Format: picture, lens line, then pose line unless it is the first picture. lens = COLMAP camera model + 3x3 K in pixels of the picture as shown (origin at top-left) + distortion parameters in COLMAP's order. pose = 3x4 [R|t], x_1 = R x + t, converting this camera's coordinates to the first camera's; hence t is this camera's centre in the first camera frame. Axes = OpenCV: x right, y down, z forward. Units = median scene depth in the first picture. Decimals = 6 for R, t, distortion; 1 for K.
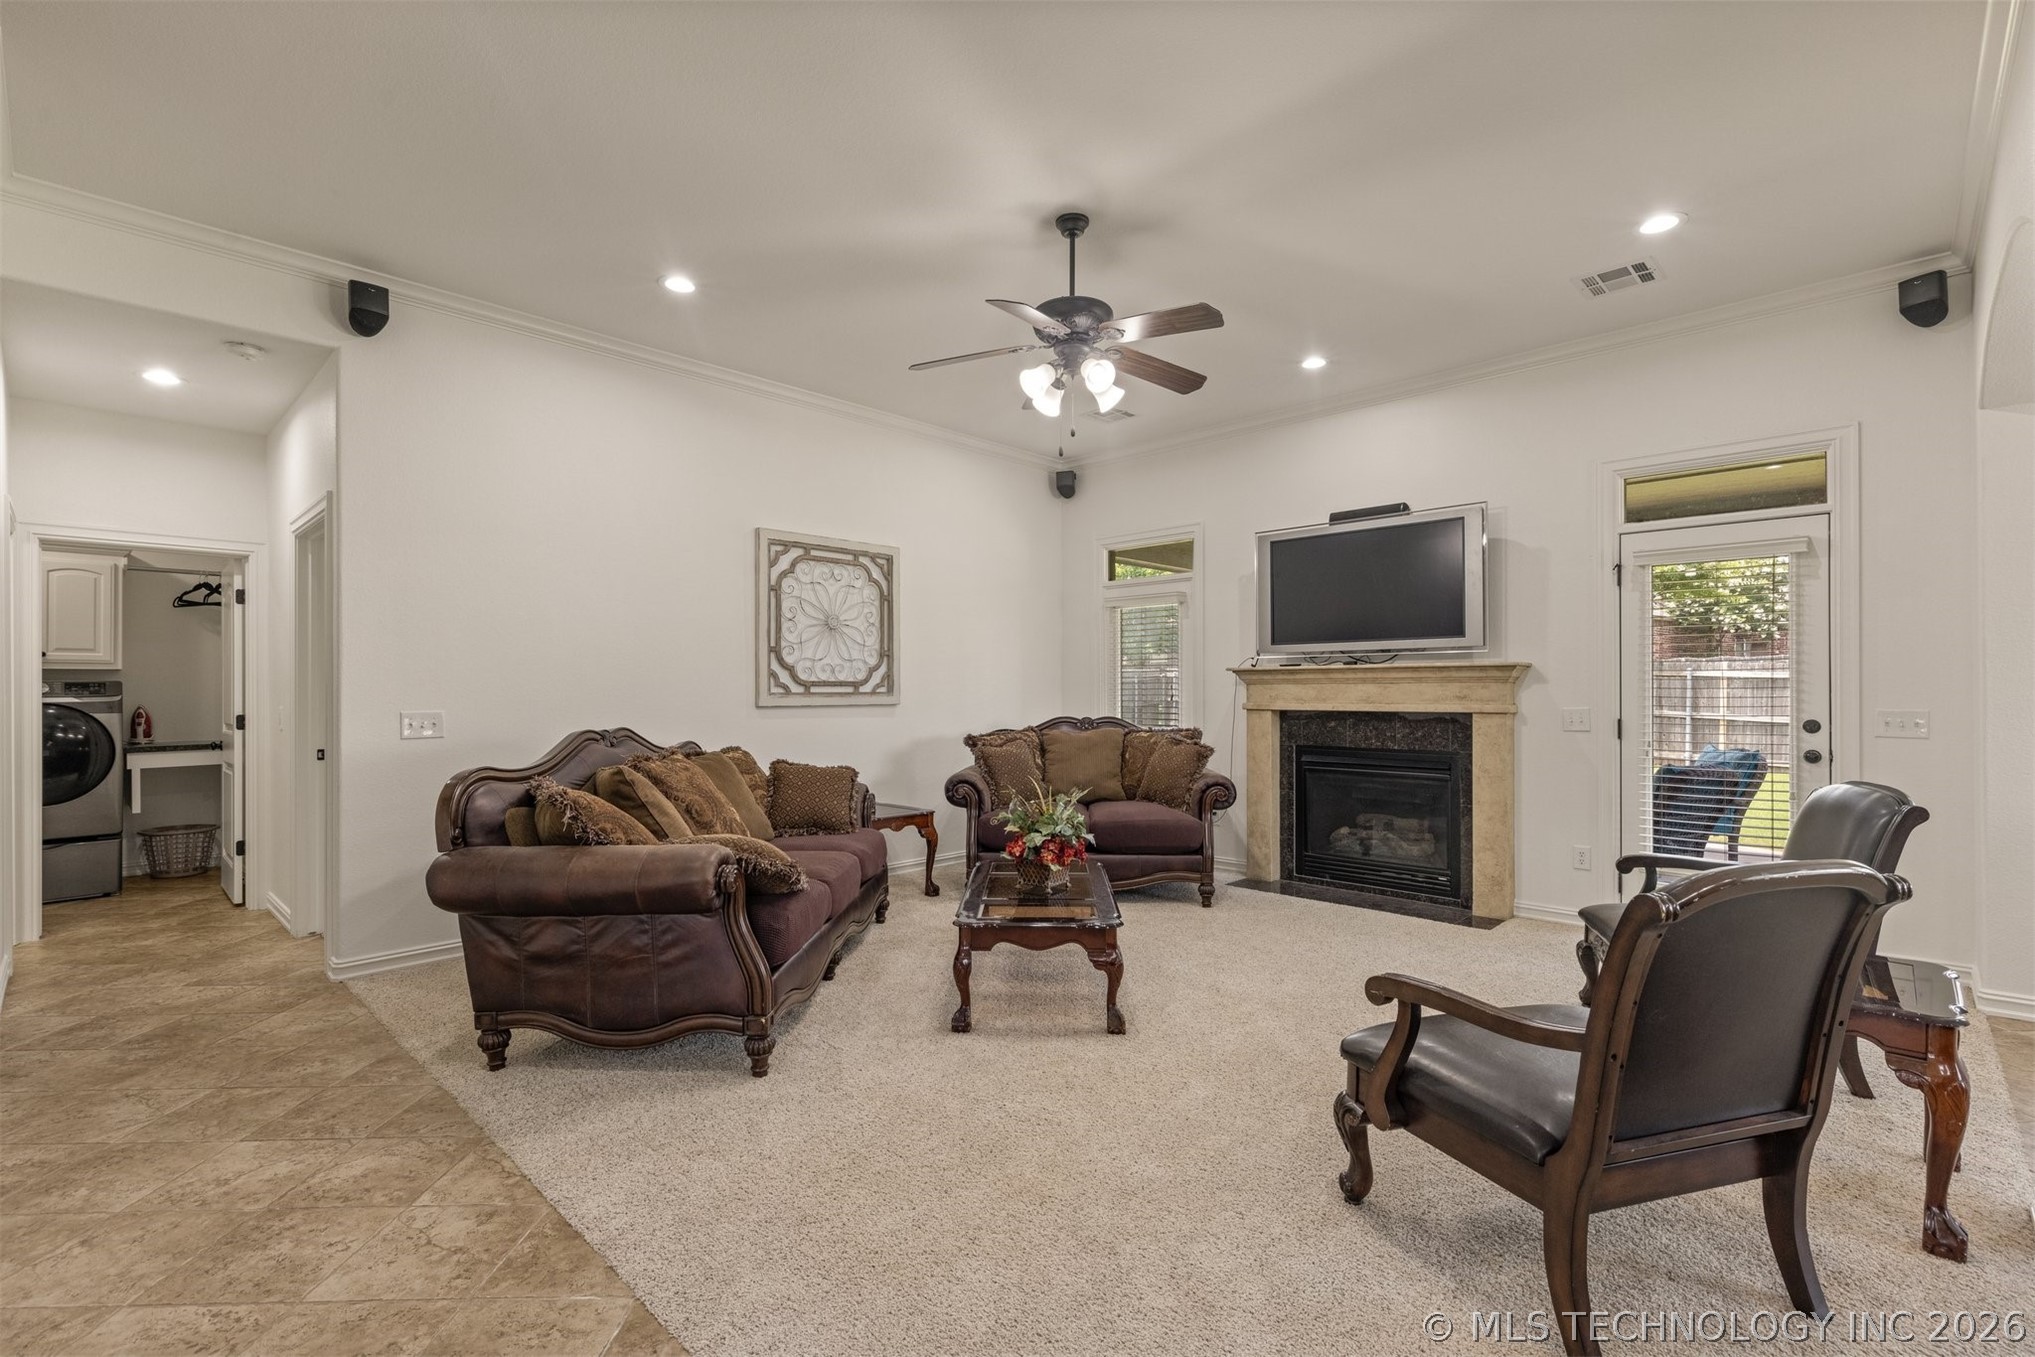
lens RADIAL K [[907.4, 0, 1017.3], [0, 907.4, 687.1], [0, 0, 1]] dist [0.005385, -0.001384]
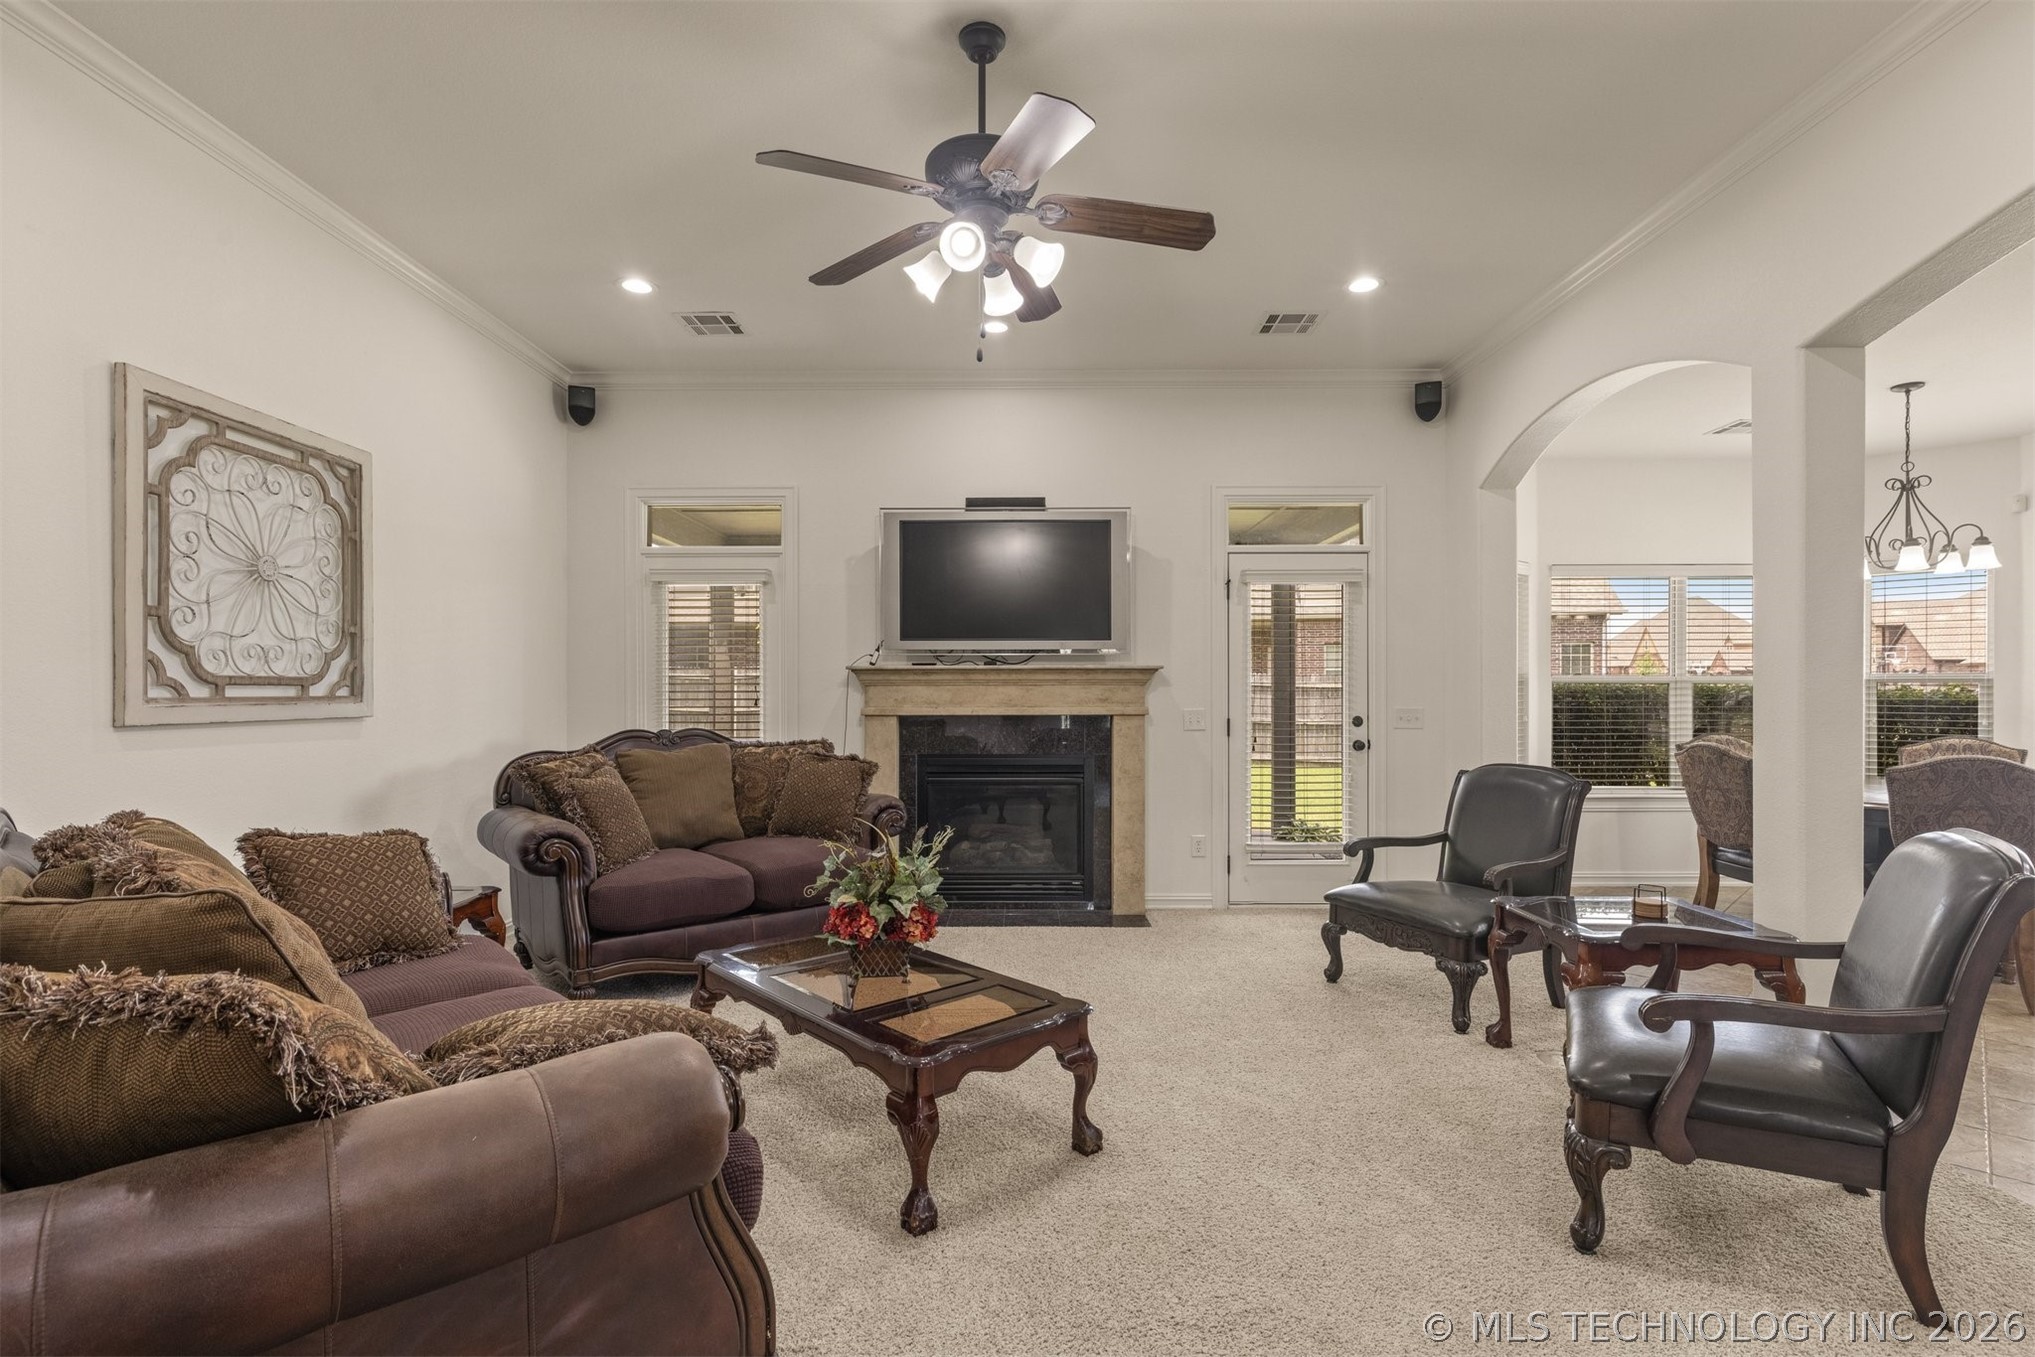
lens RADIAL K [[954.2, 0, 1024.1], [0, 954.2, 692.9], [0, 0, 1]] dist [-0.005119, -0.000065]
pose [[0.721809, -0.000380, 0.692092, -0.288840], [-0.002850, 0.999990, 0.003521, 0.000220], [-0.692086, -0.004513, 0.721801, 0.287747]]
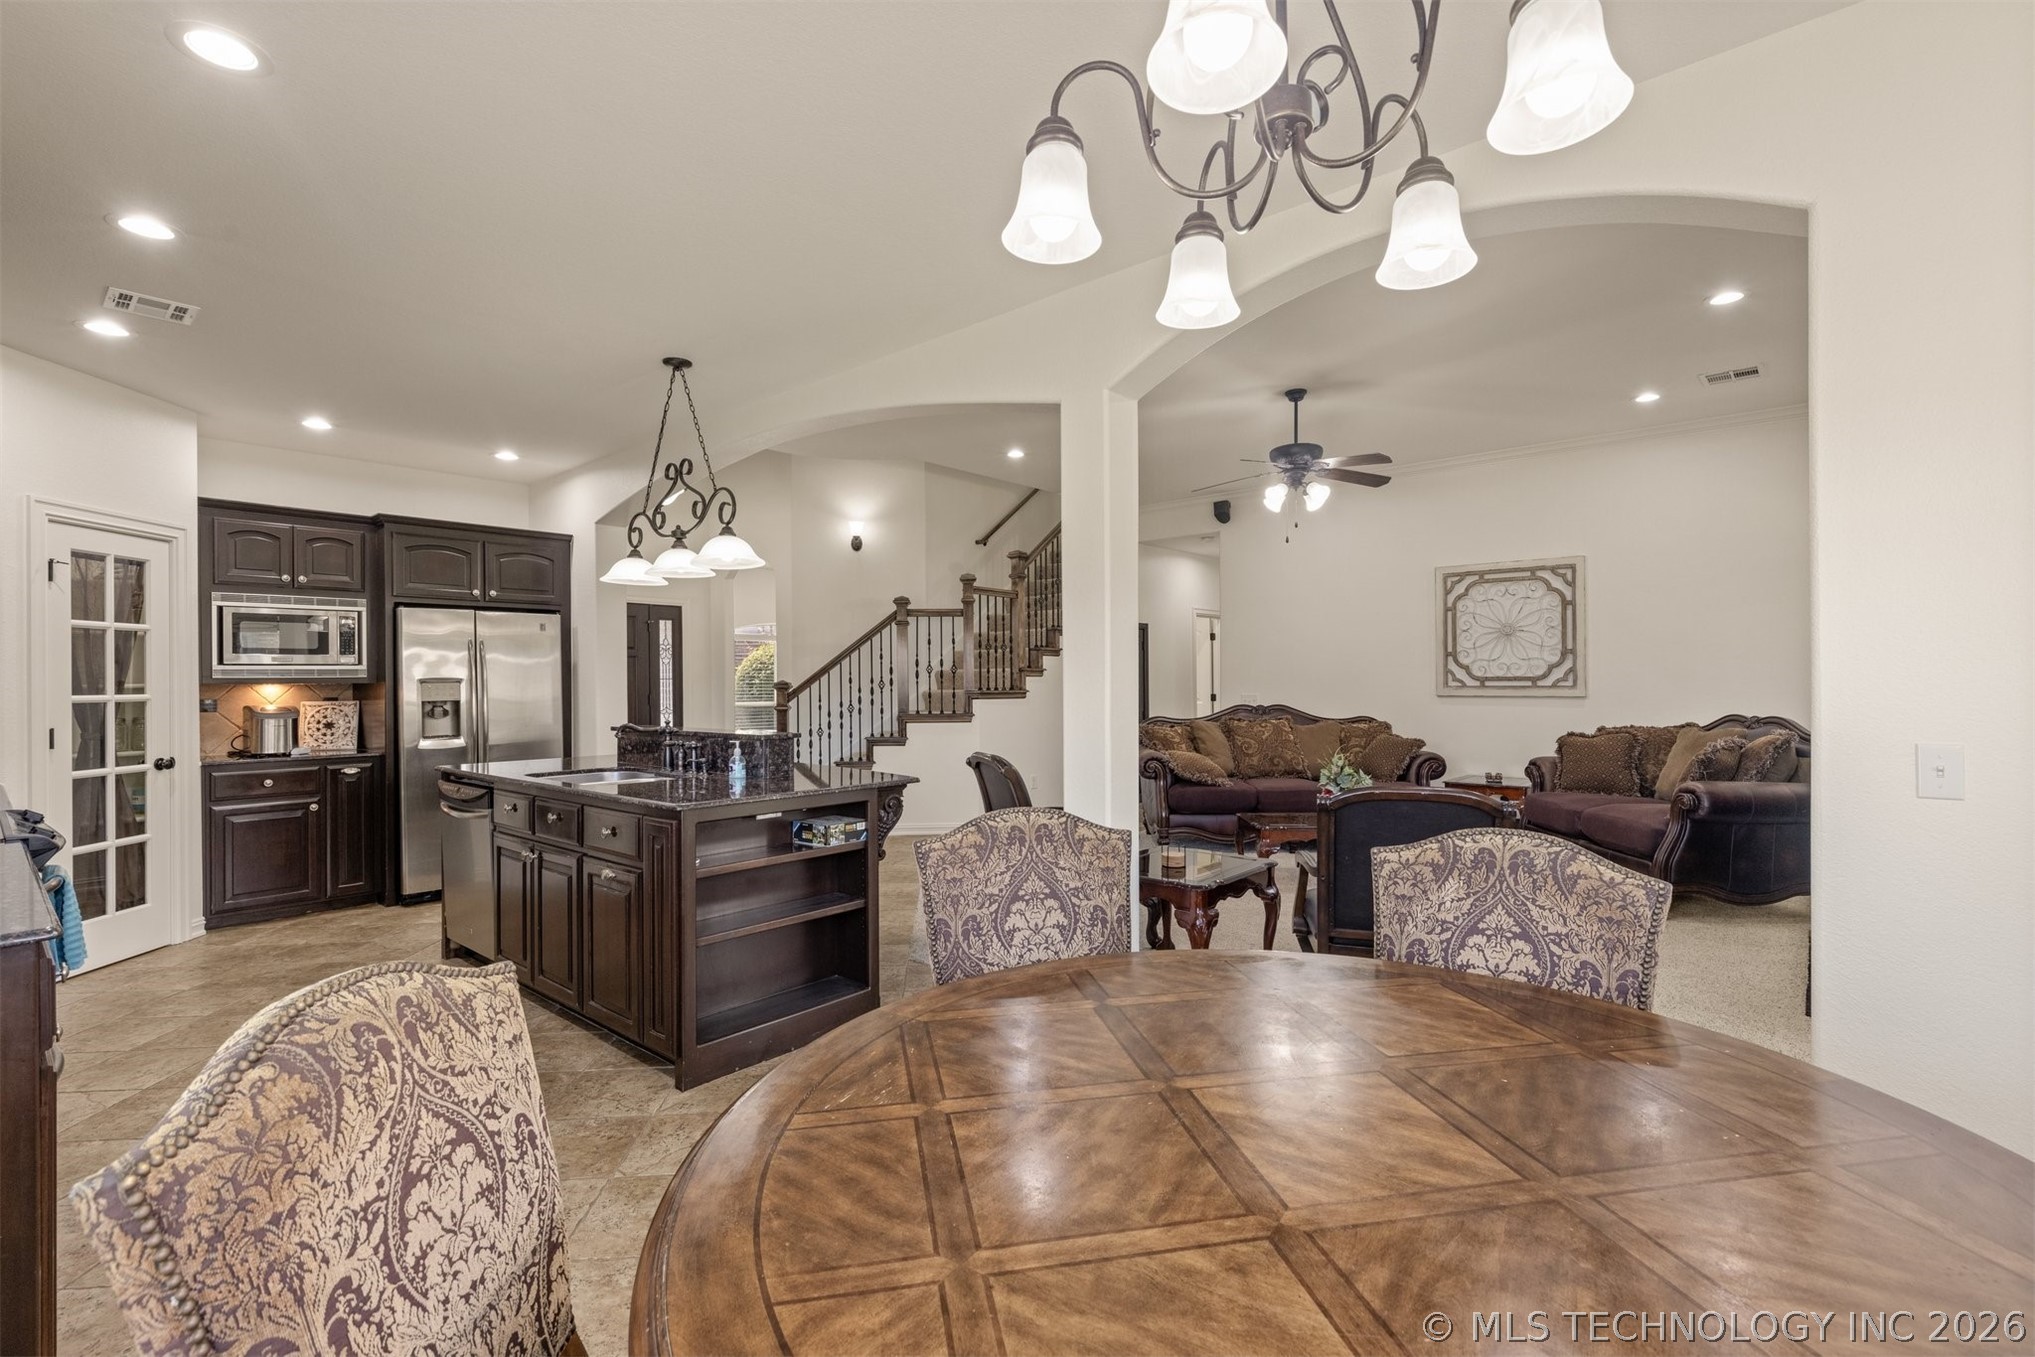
lens RADIAL K [[907.4, 0, 1018.8], [0, 907.4, 677.2], [0, 0, 1]] dist [0.005385, -0.001384]
pose [[0.050245, -0.001614, -0.998736, 1.078802], [0.009453, 0.999955, -0.001141, -0.011290], [0.998692, -0.009383, 0.050258, 0.286544]]
